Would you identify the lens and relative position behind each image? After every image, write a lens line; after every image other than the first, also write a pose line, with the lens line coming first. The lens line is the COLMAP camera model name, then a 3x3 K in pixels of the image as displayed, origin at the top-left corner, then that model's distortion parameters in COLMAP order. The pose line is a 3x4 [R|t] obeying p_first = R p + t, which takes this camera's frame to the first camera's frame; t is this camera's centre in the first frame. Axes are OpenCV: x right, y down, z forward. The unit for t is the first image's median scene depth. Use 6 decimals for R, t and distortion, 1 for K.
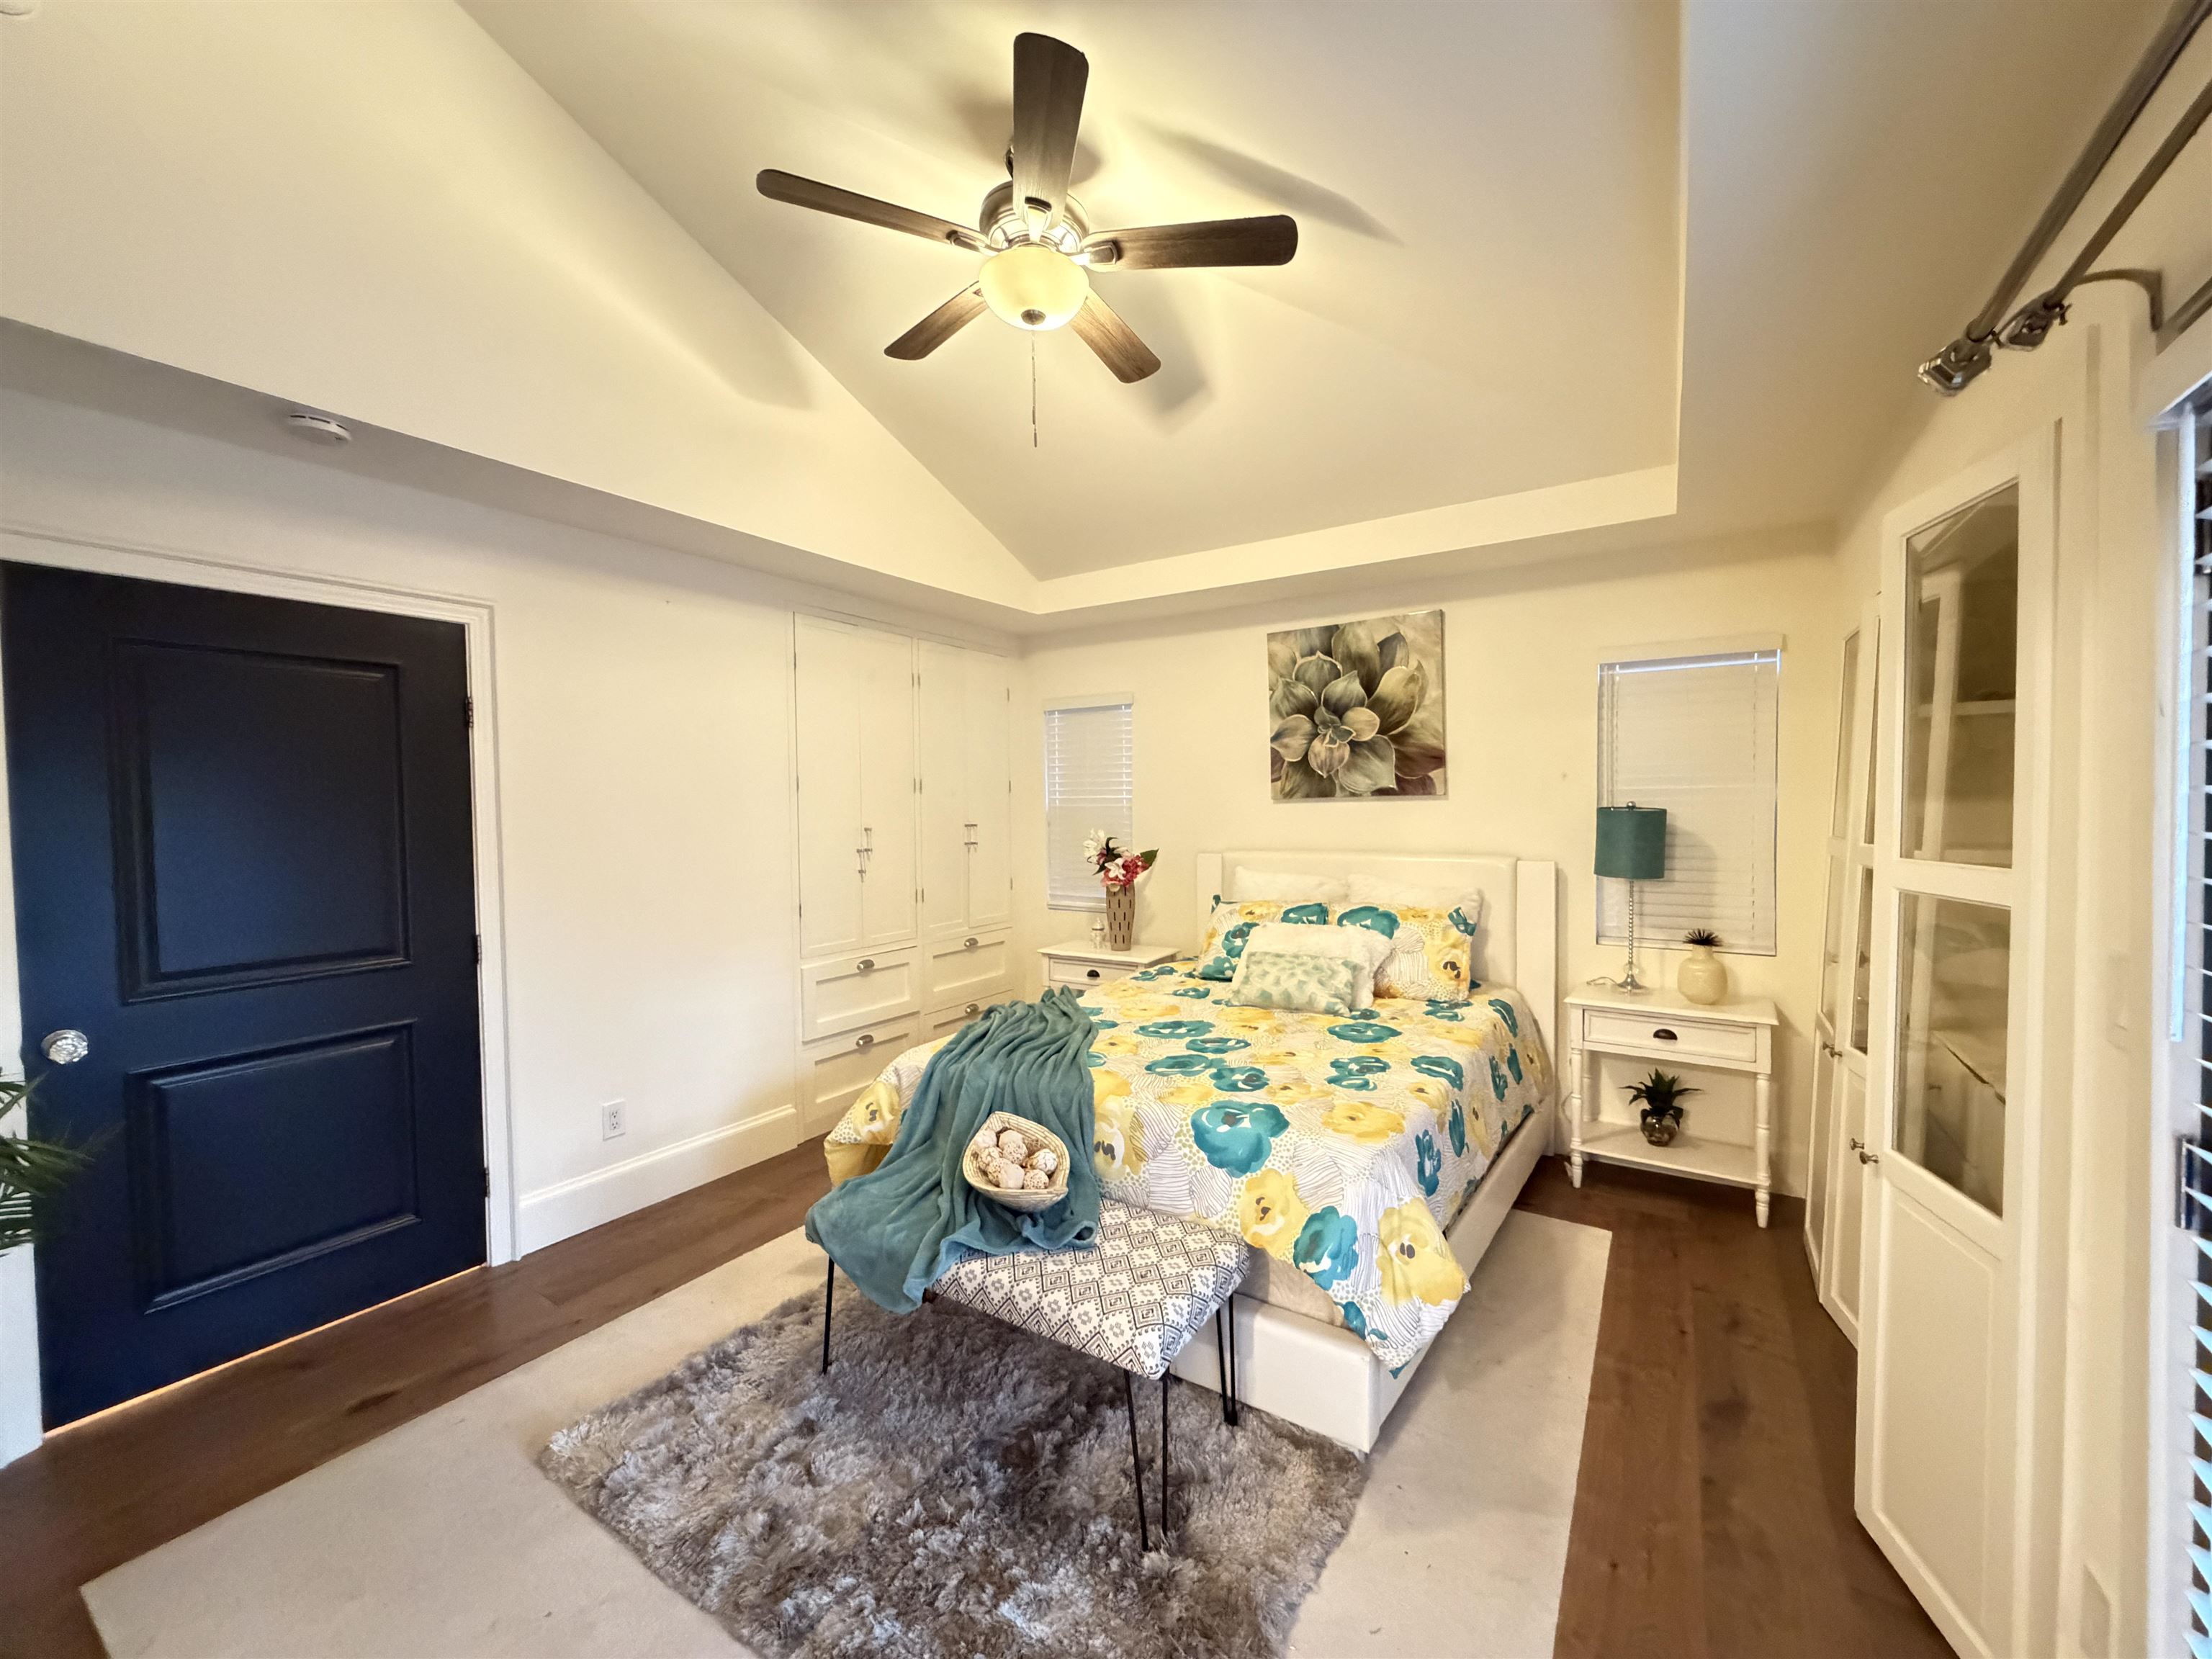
lens RADIAL K [[878.9, 0, 1102.9], [0, 878.9, 829.6], [0, 0, 1]] dist [-0.000501, 0.000186]
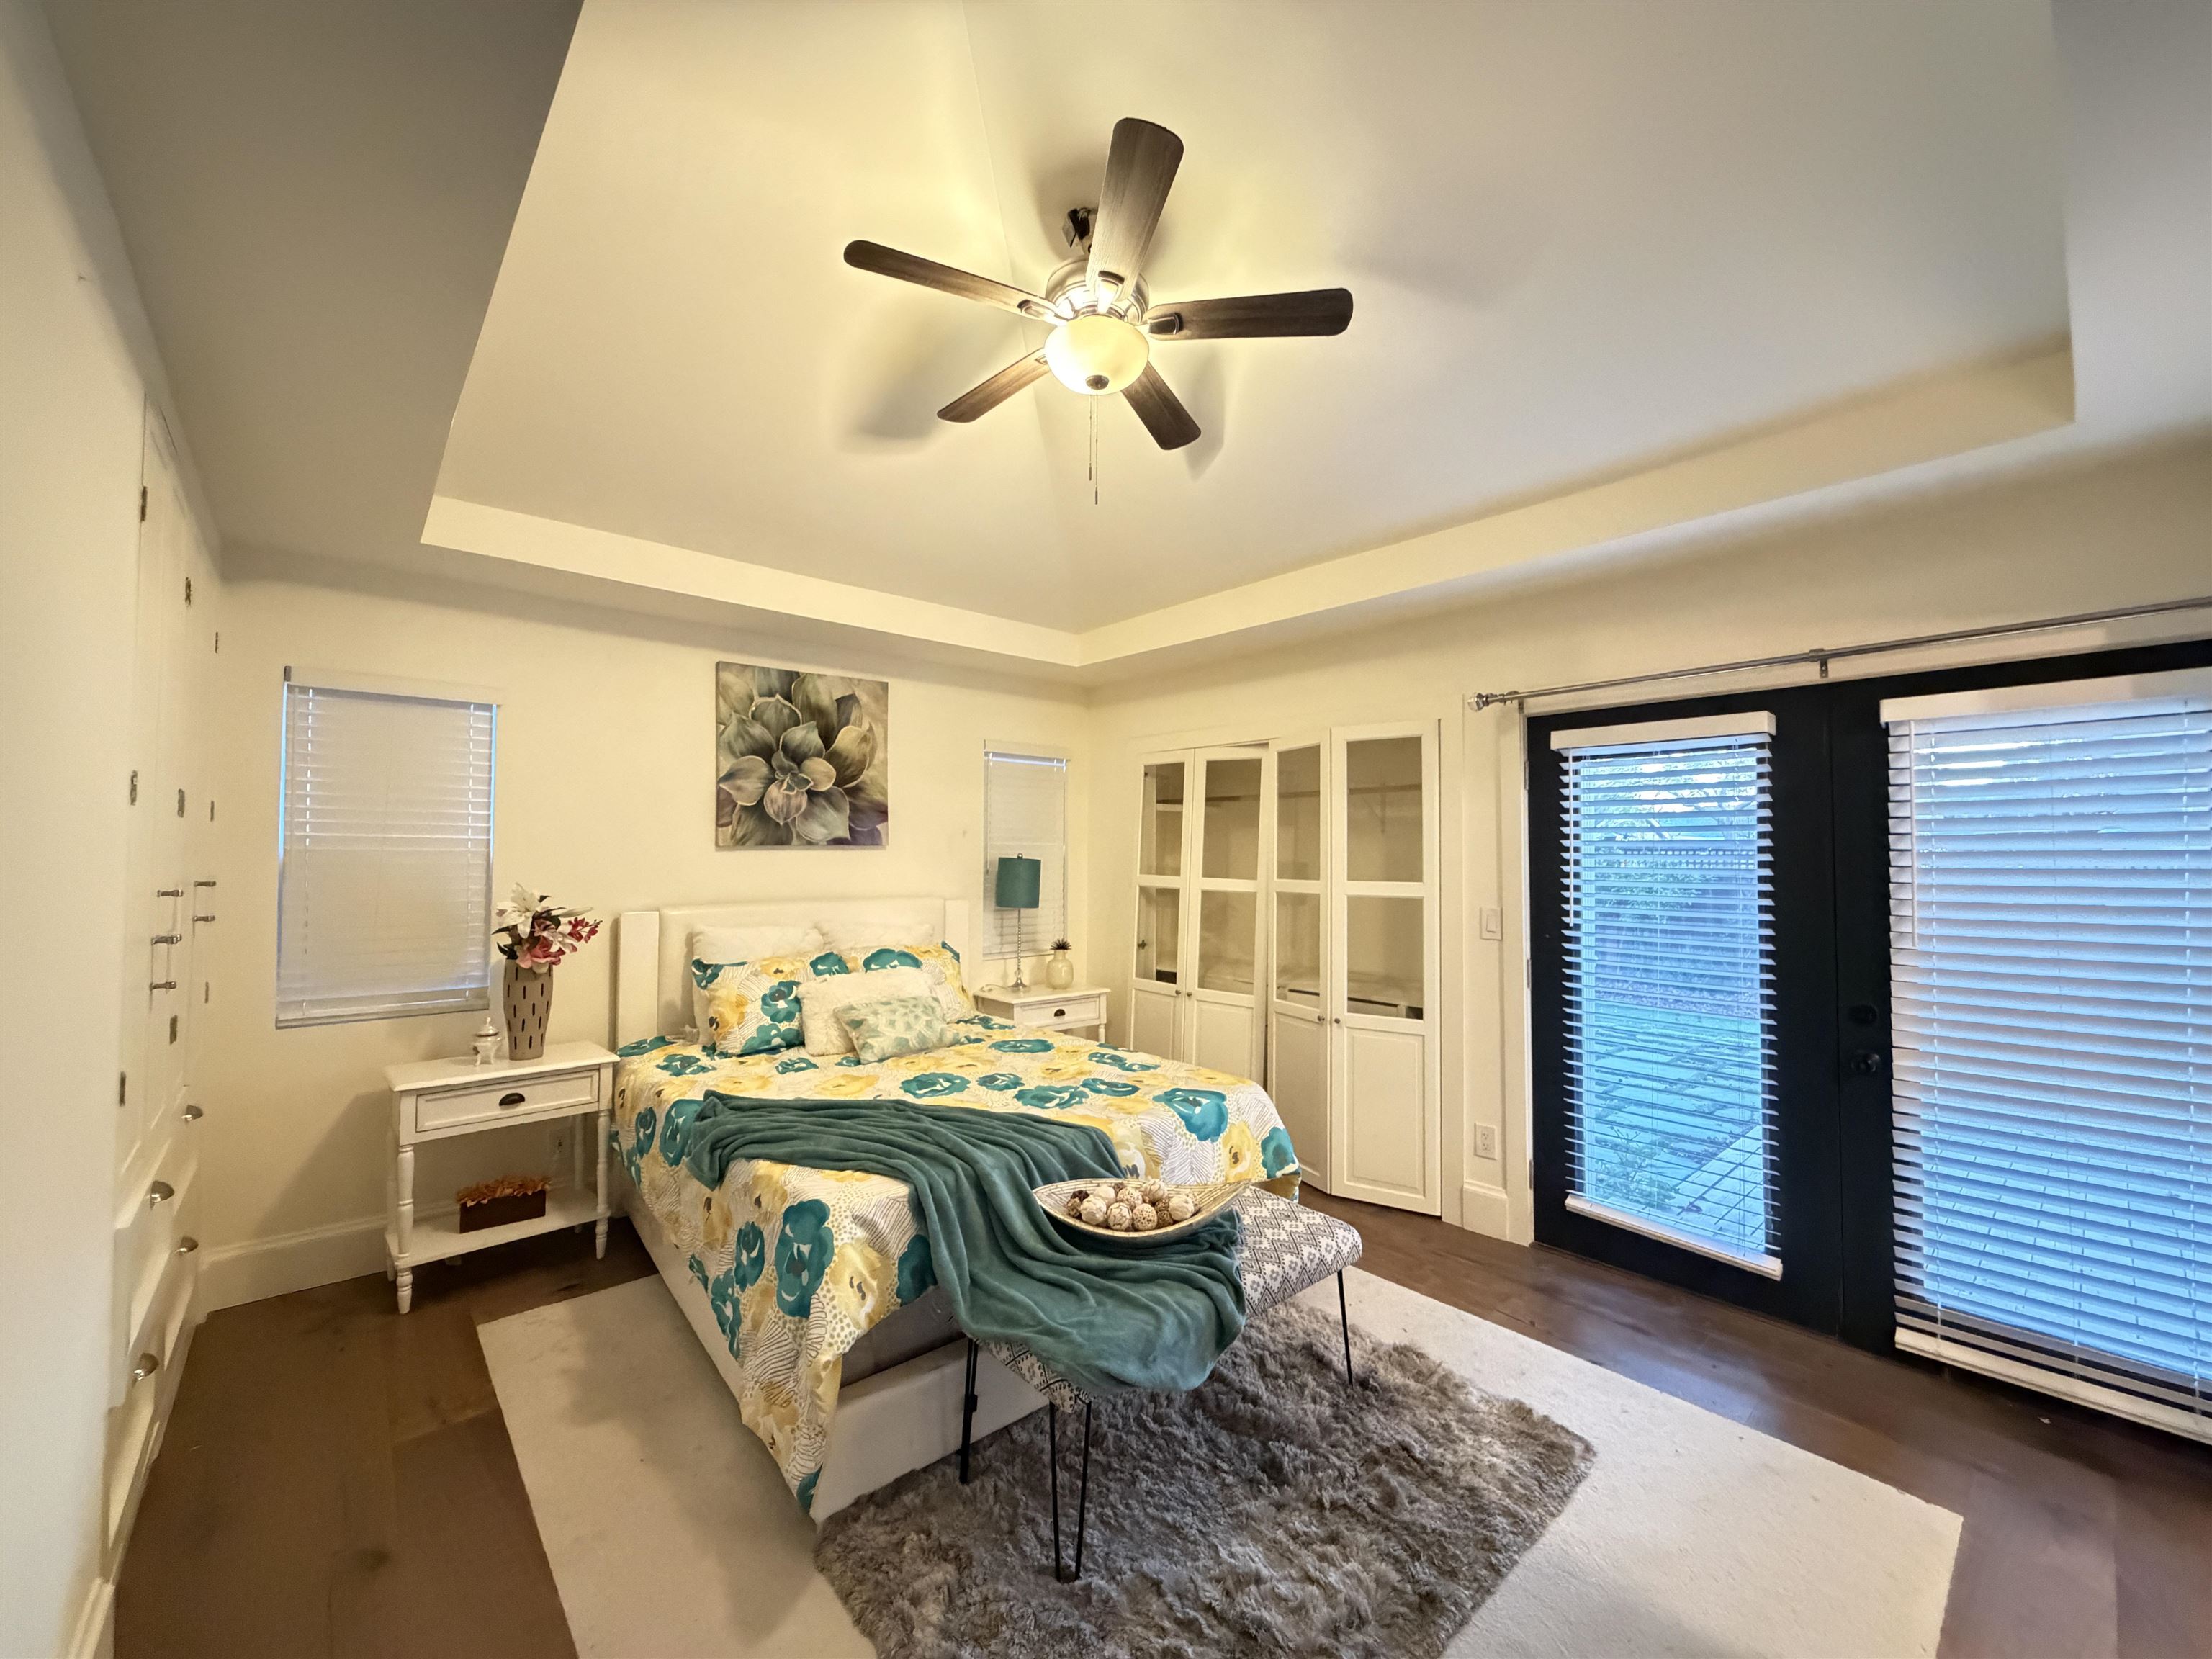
lens RADIAL K [[878.9, 0, 1102.9], [0, 878.9, 829.6], [0, 0, 1]] dist [-0.000501, 0.000186]
pose [[0.274914, 0.037583, 0.960734, -0.598644], [0.019491, 0.998813, -0.044650, -0.004223], [-0.961271, 0.031000, 0.273855, 0.410819]]
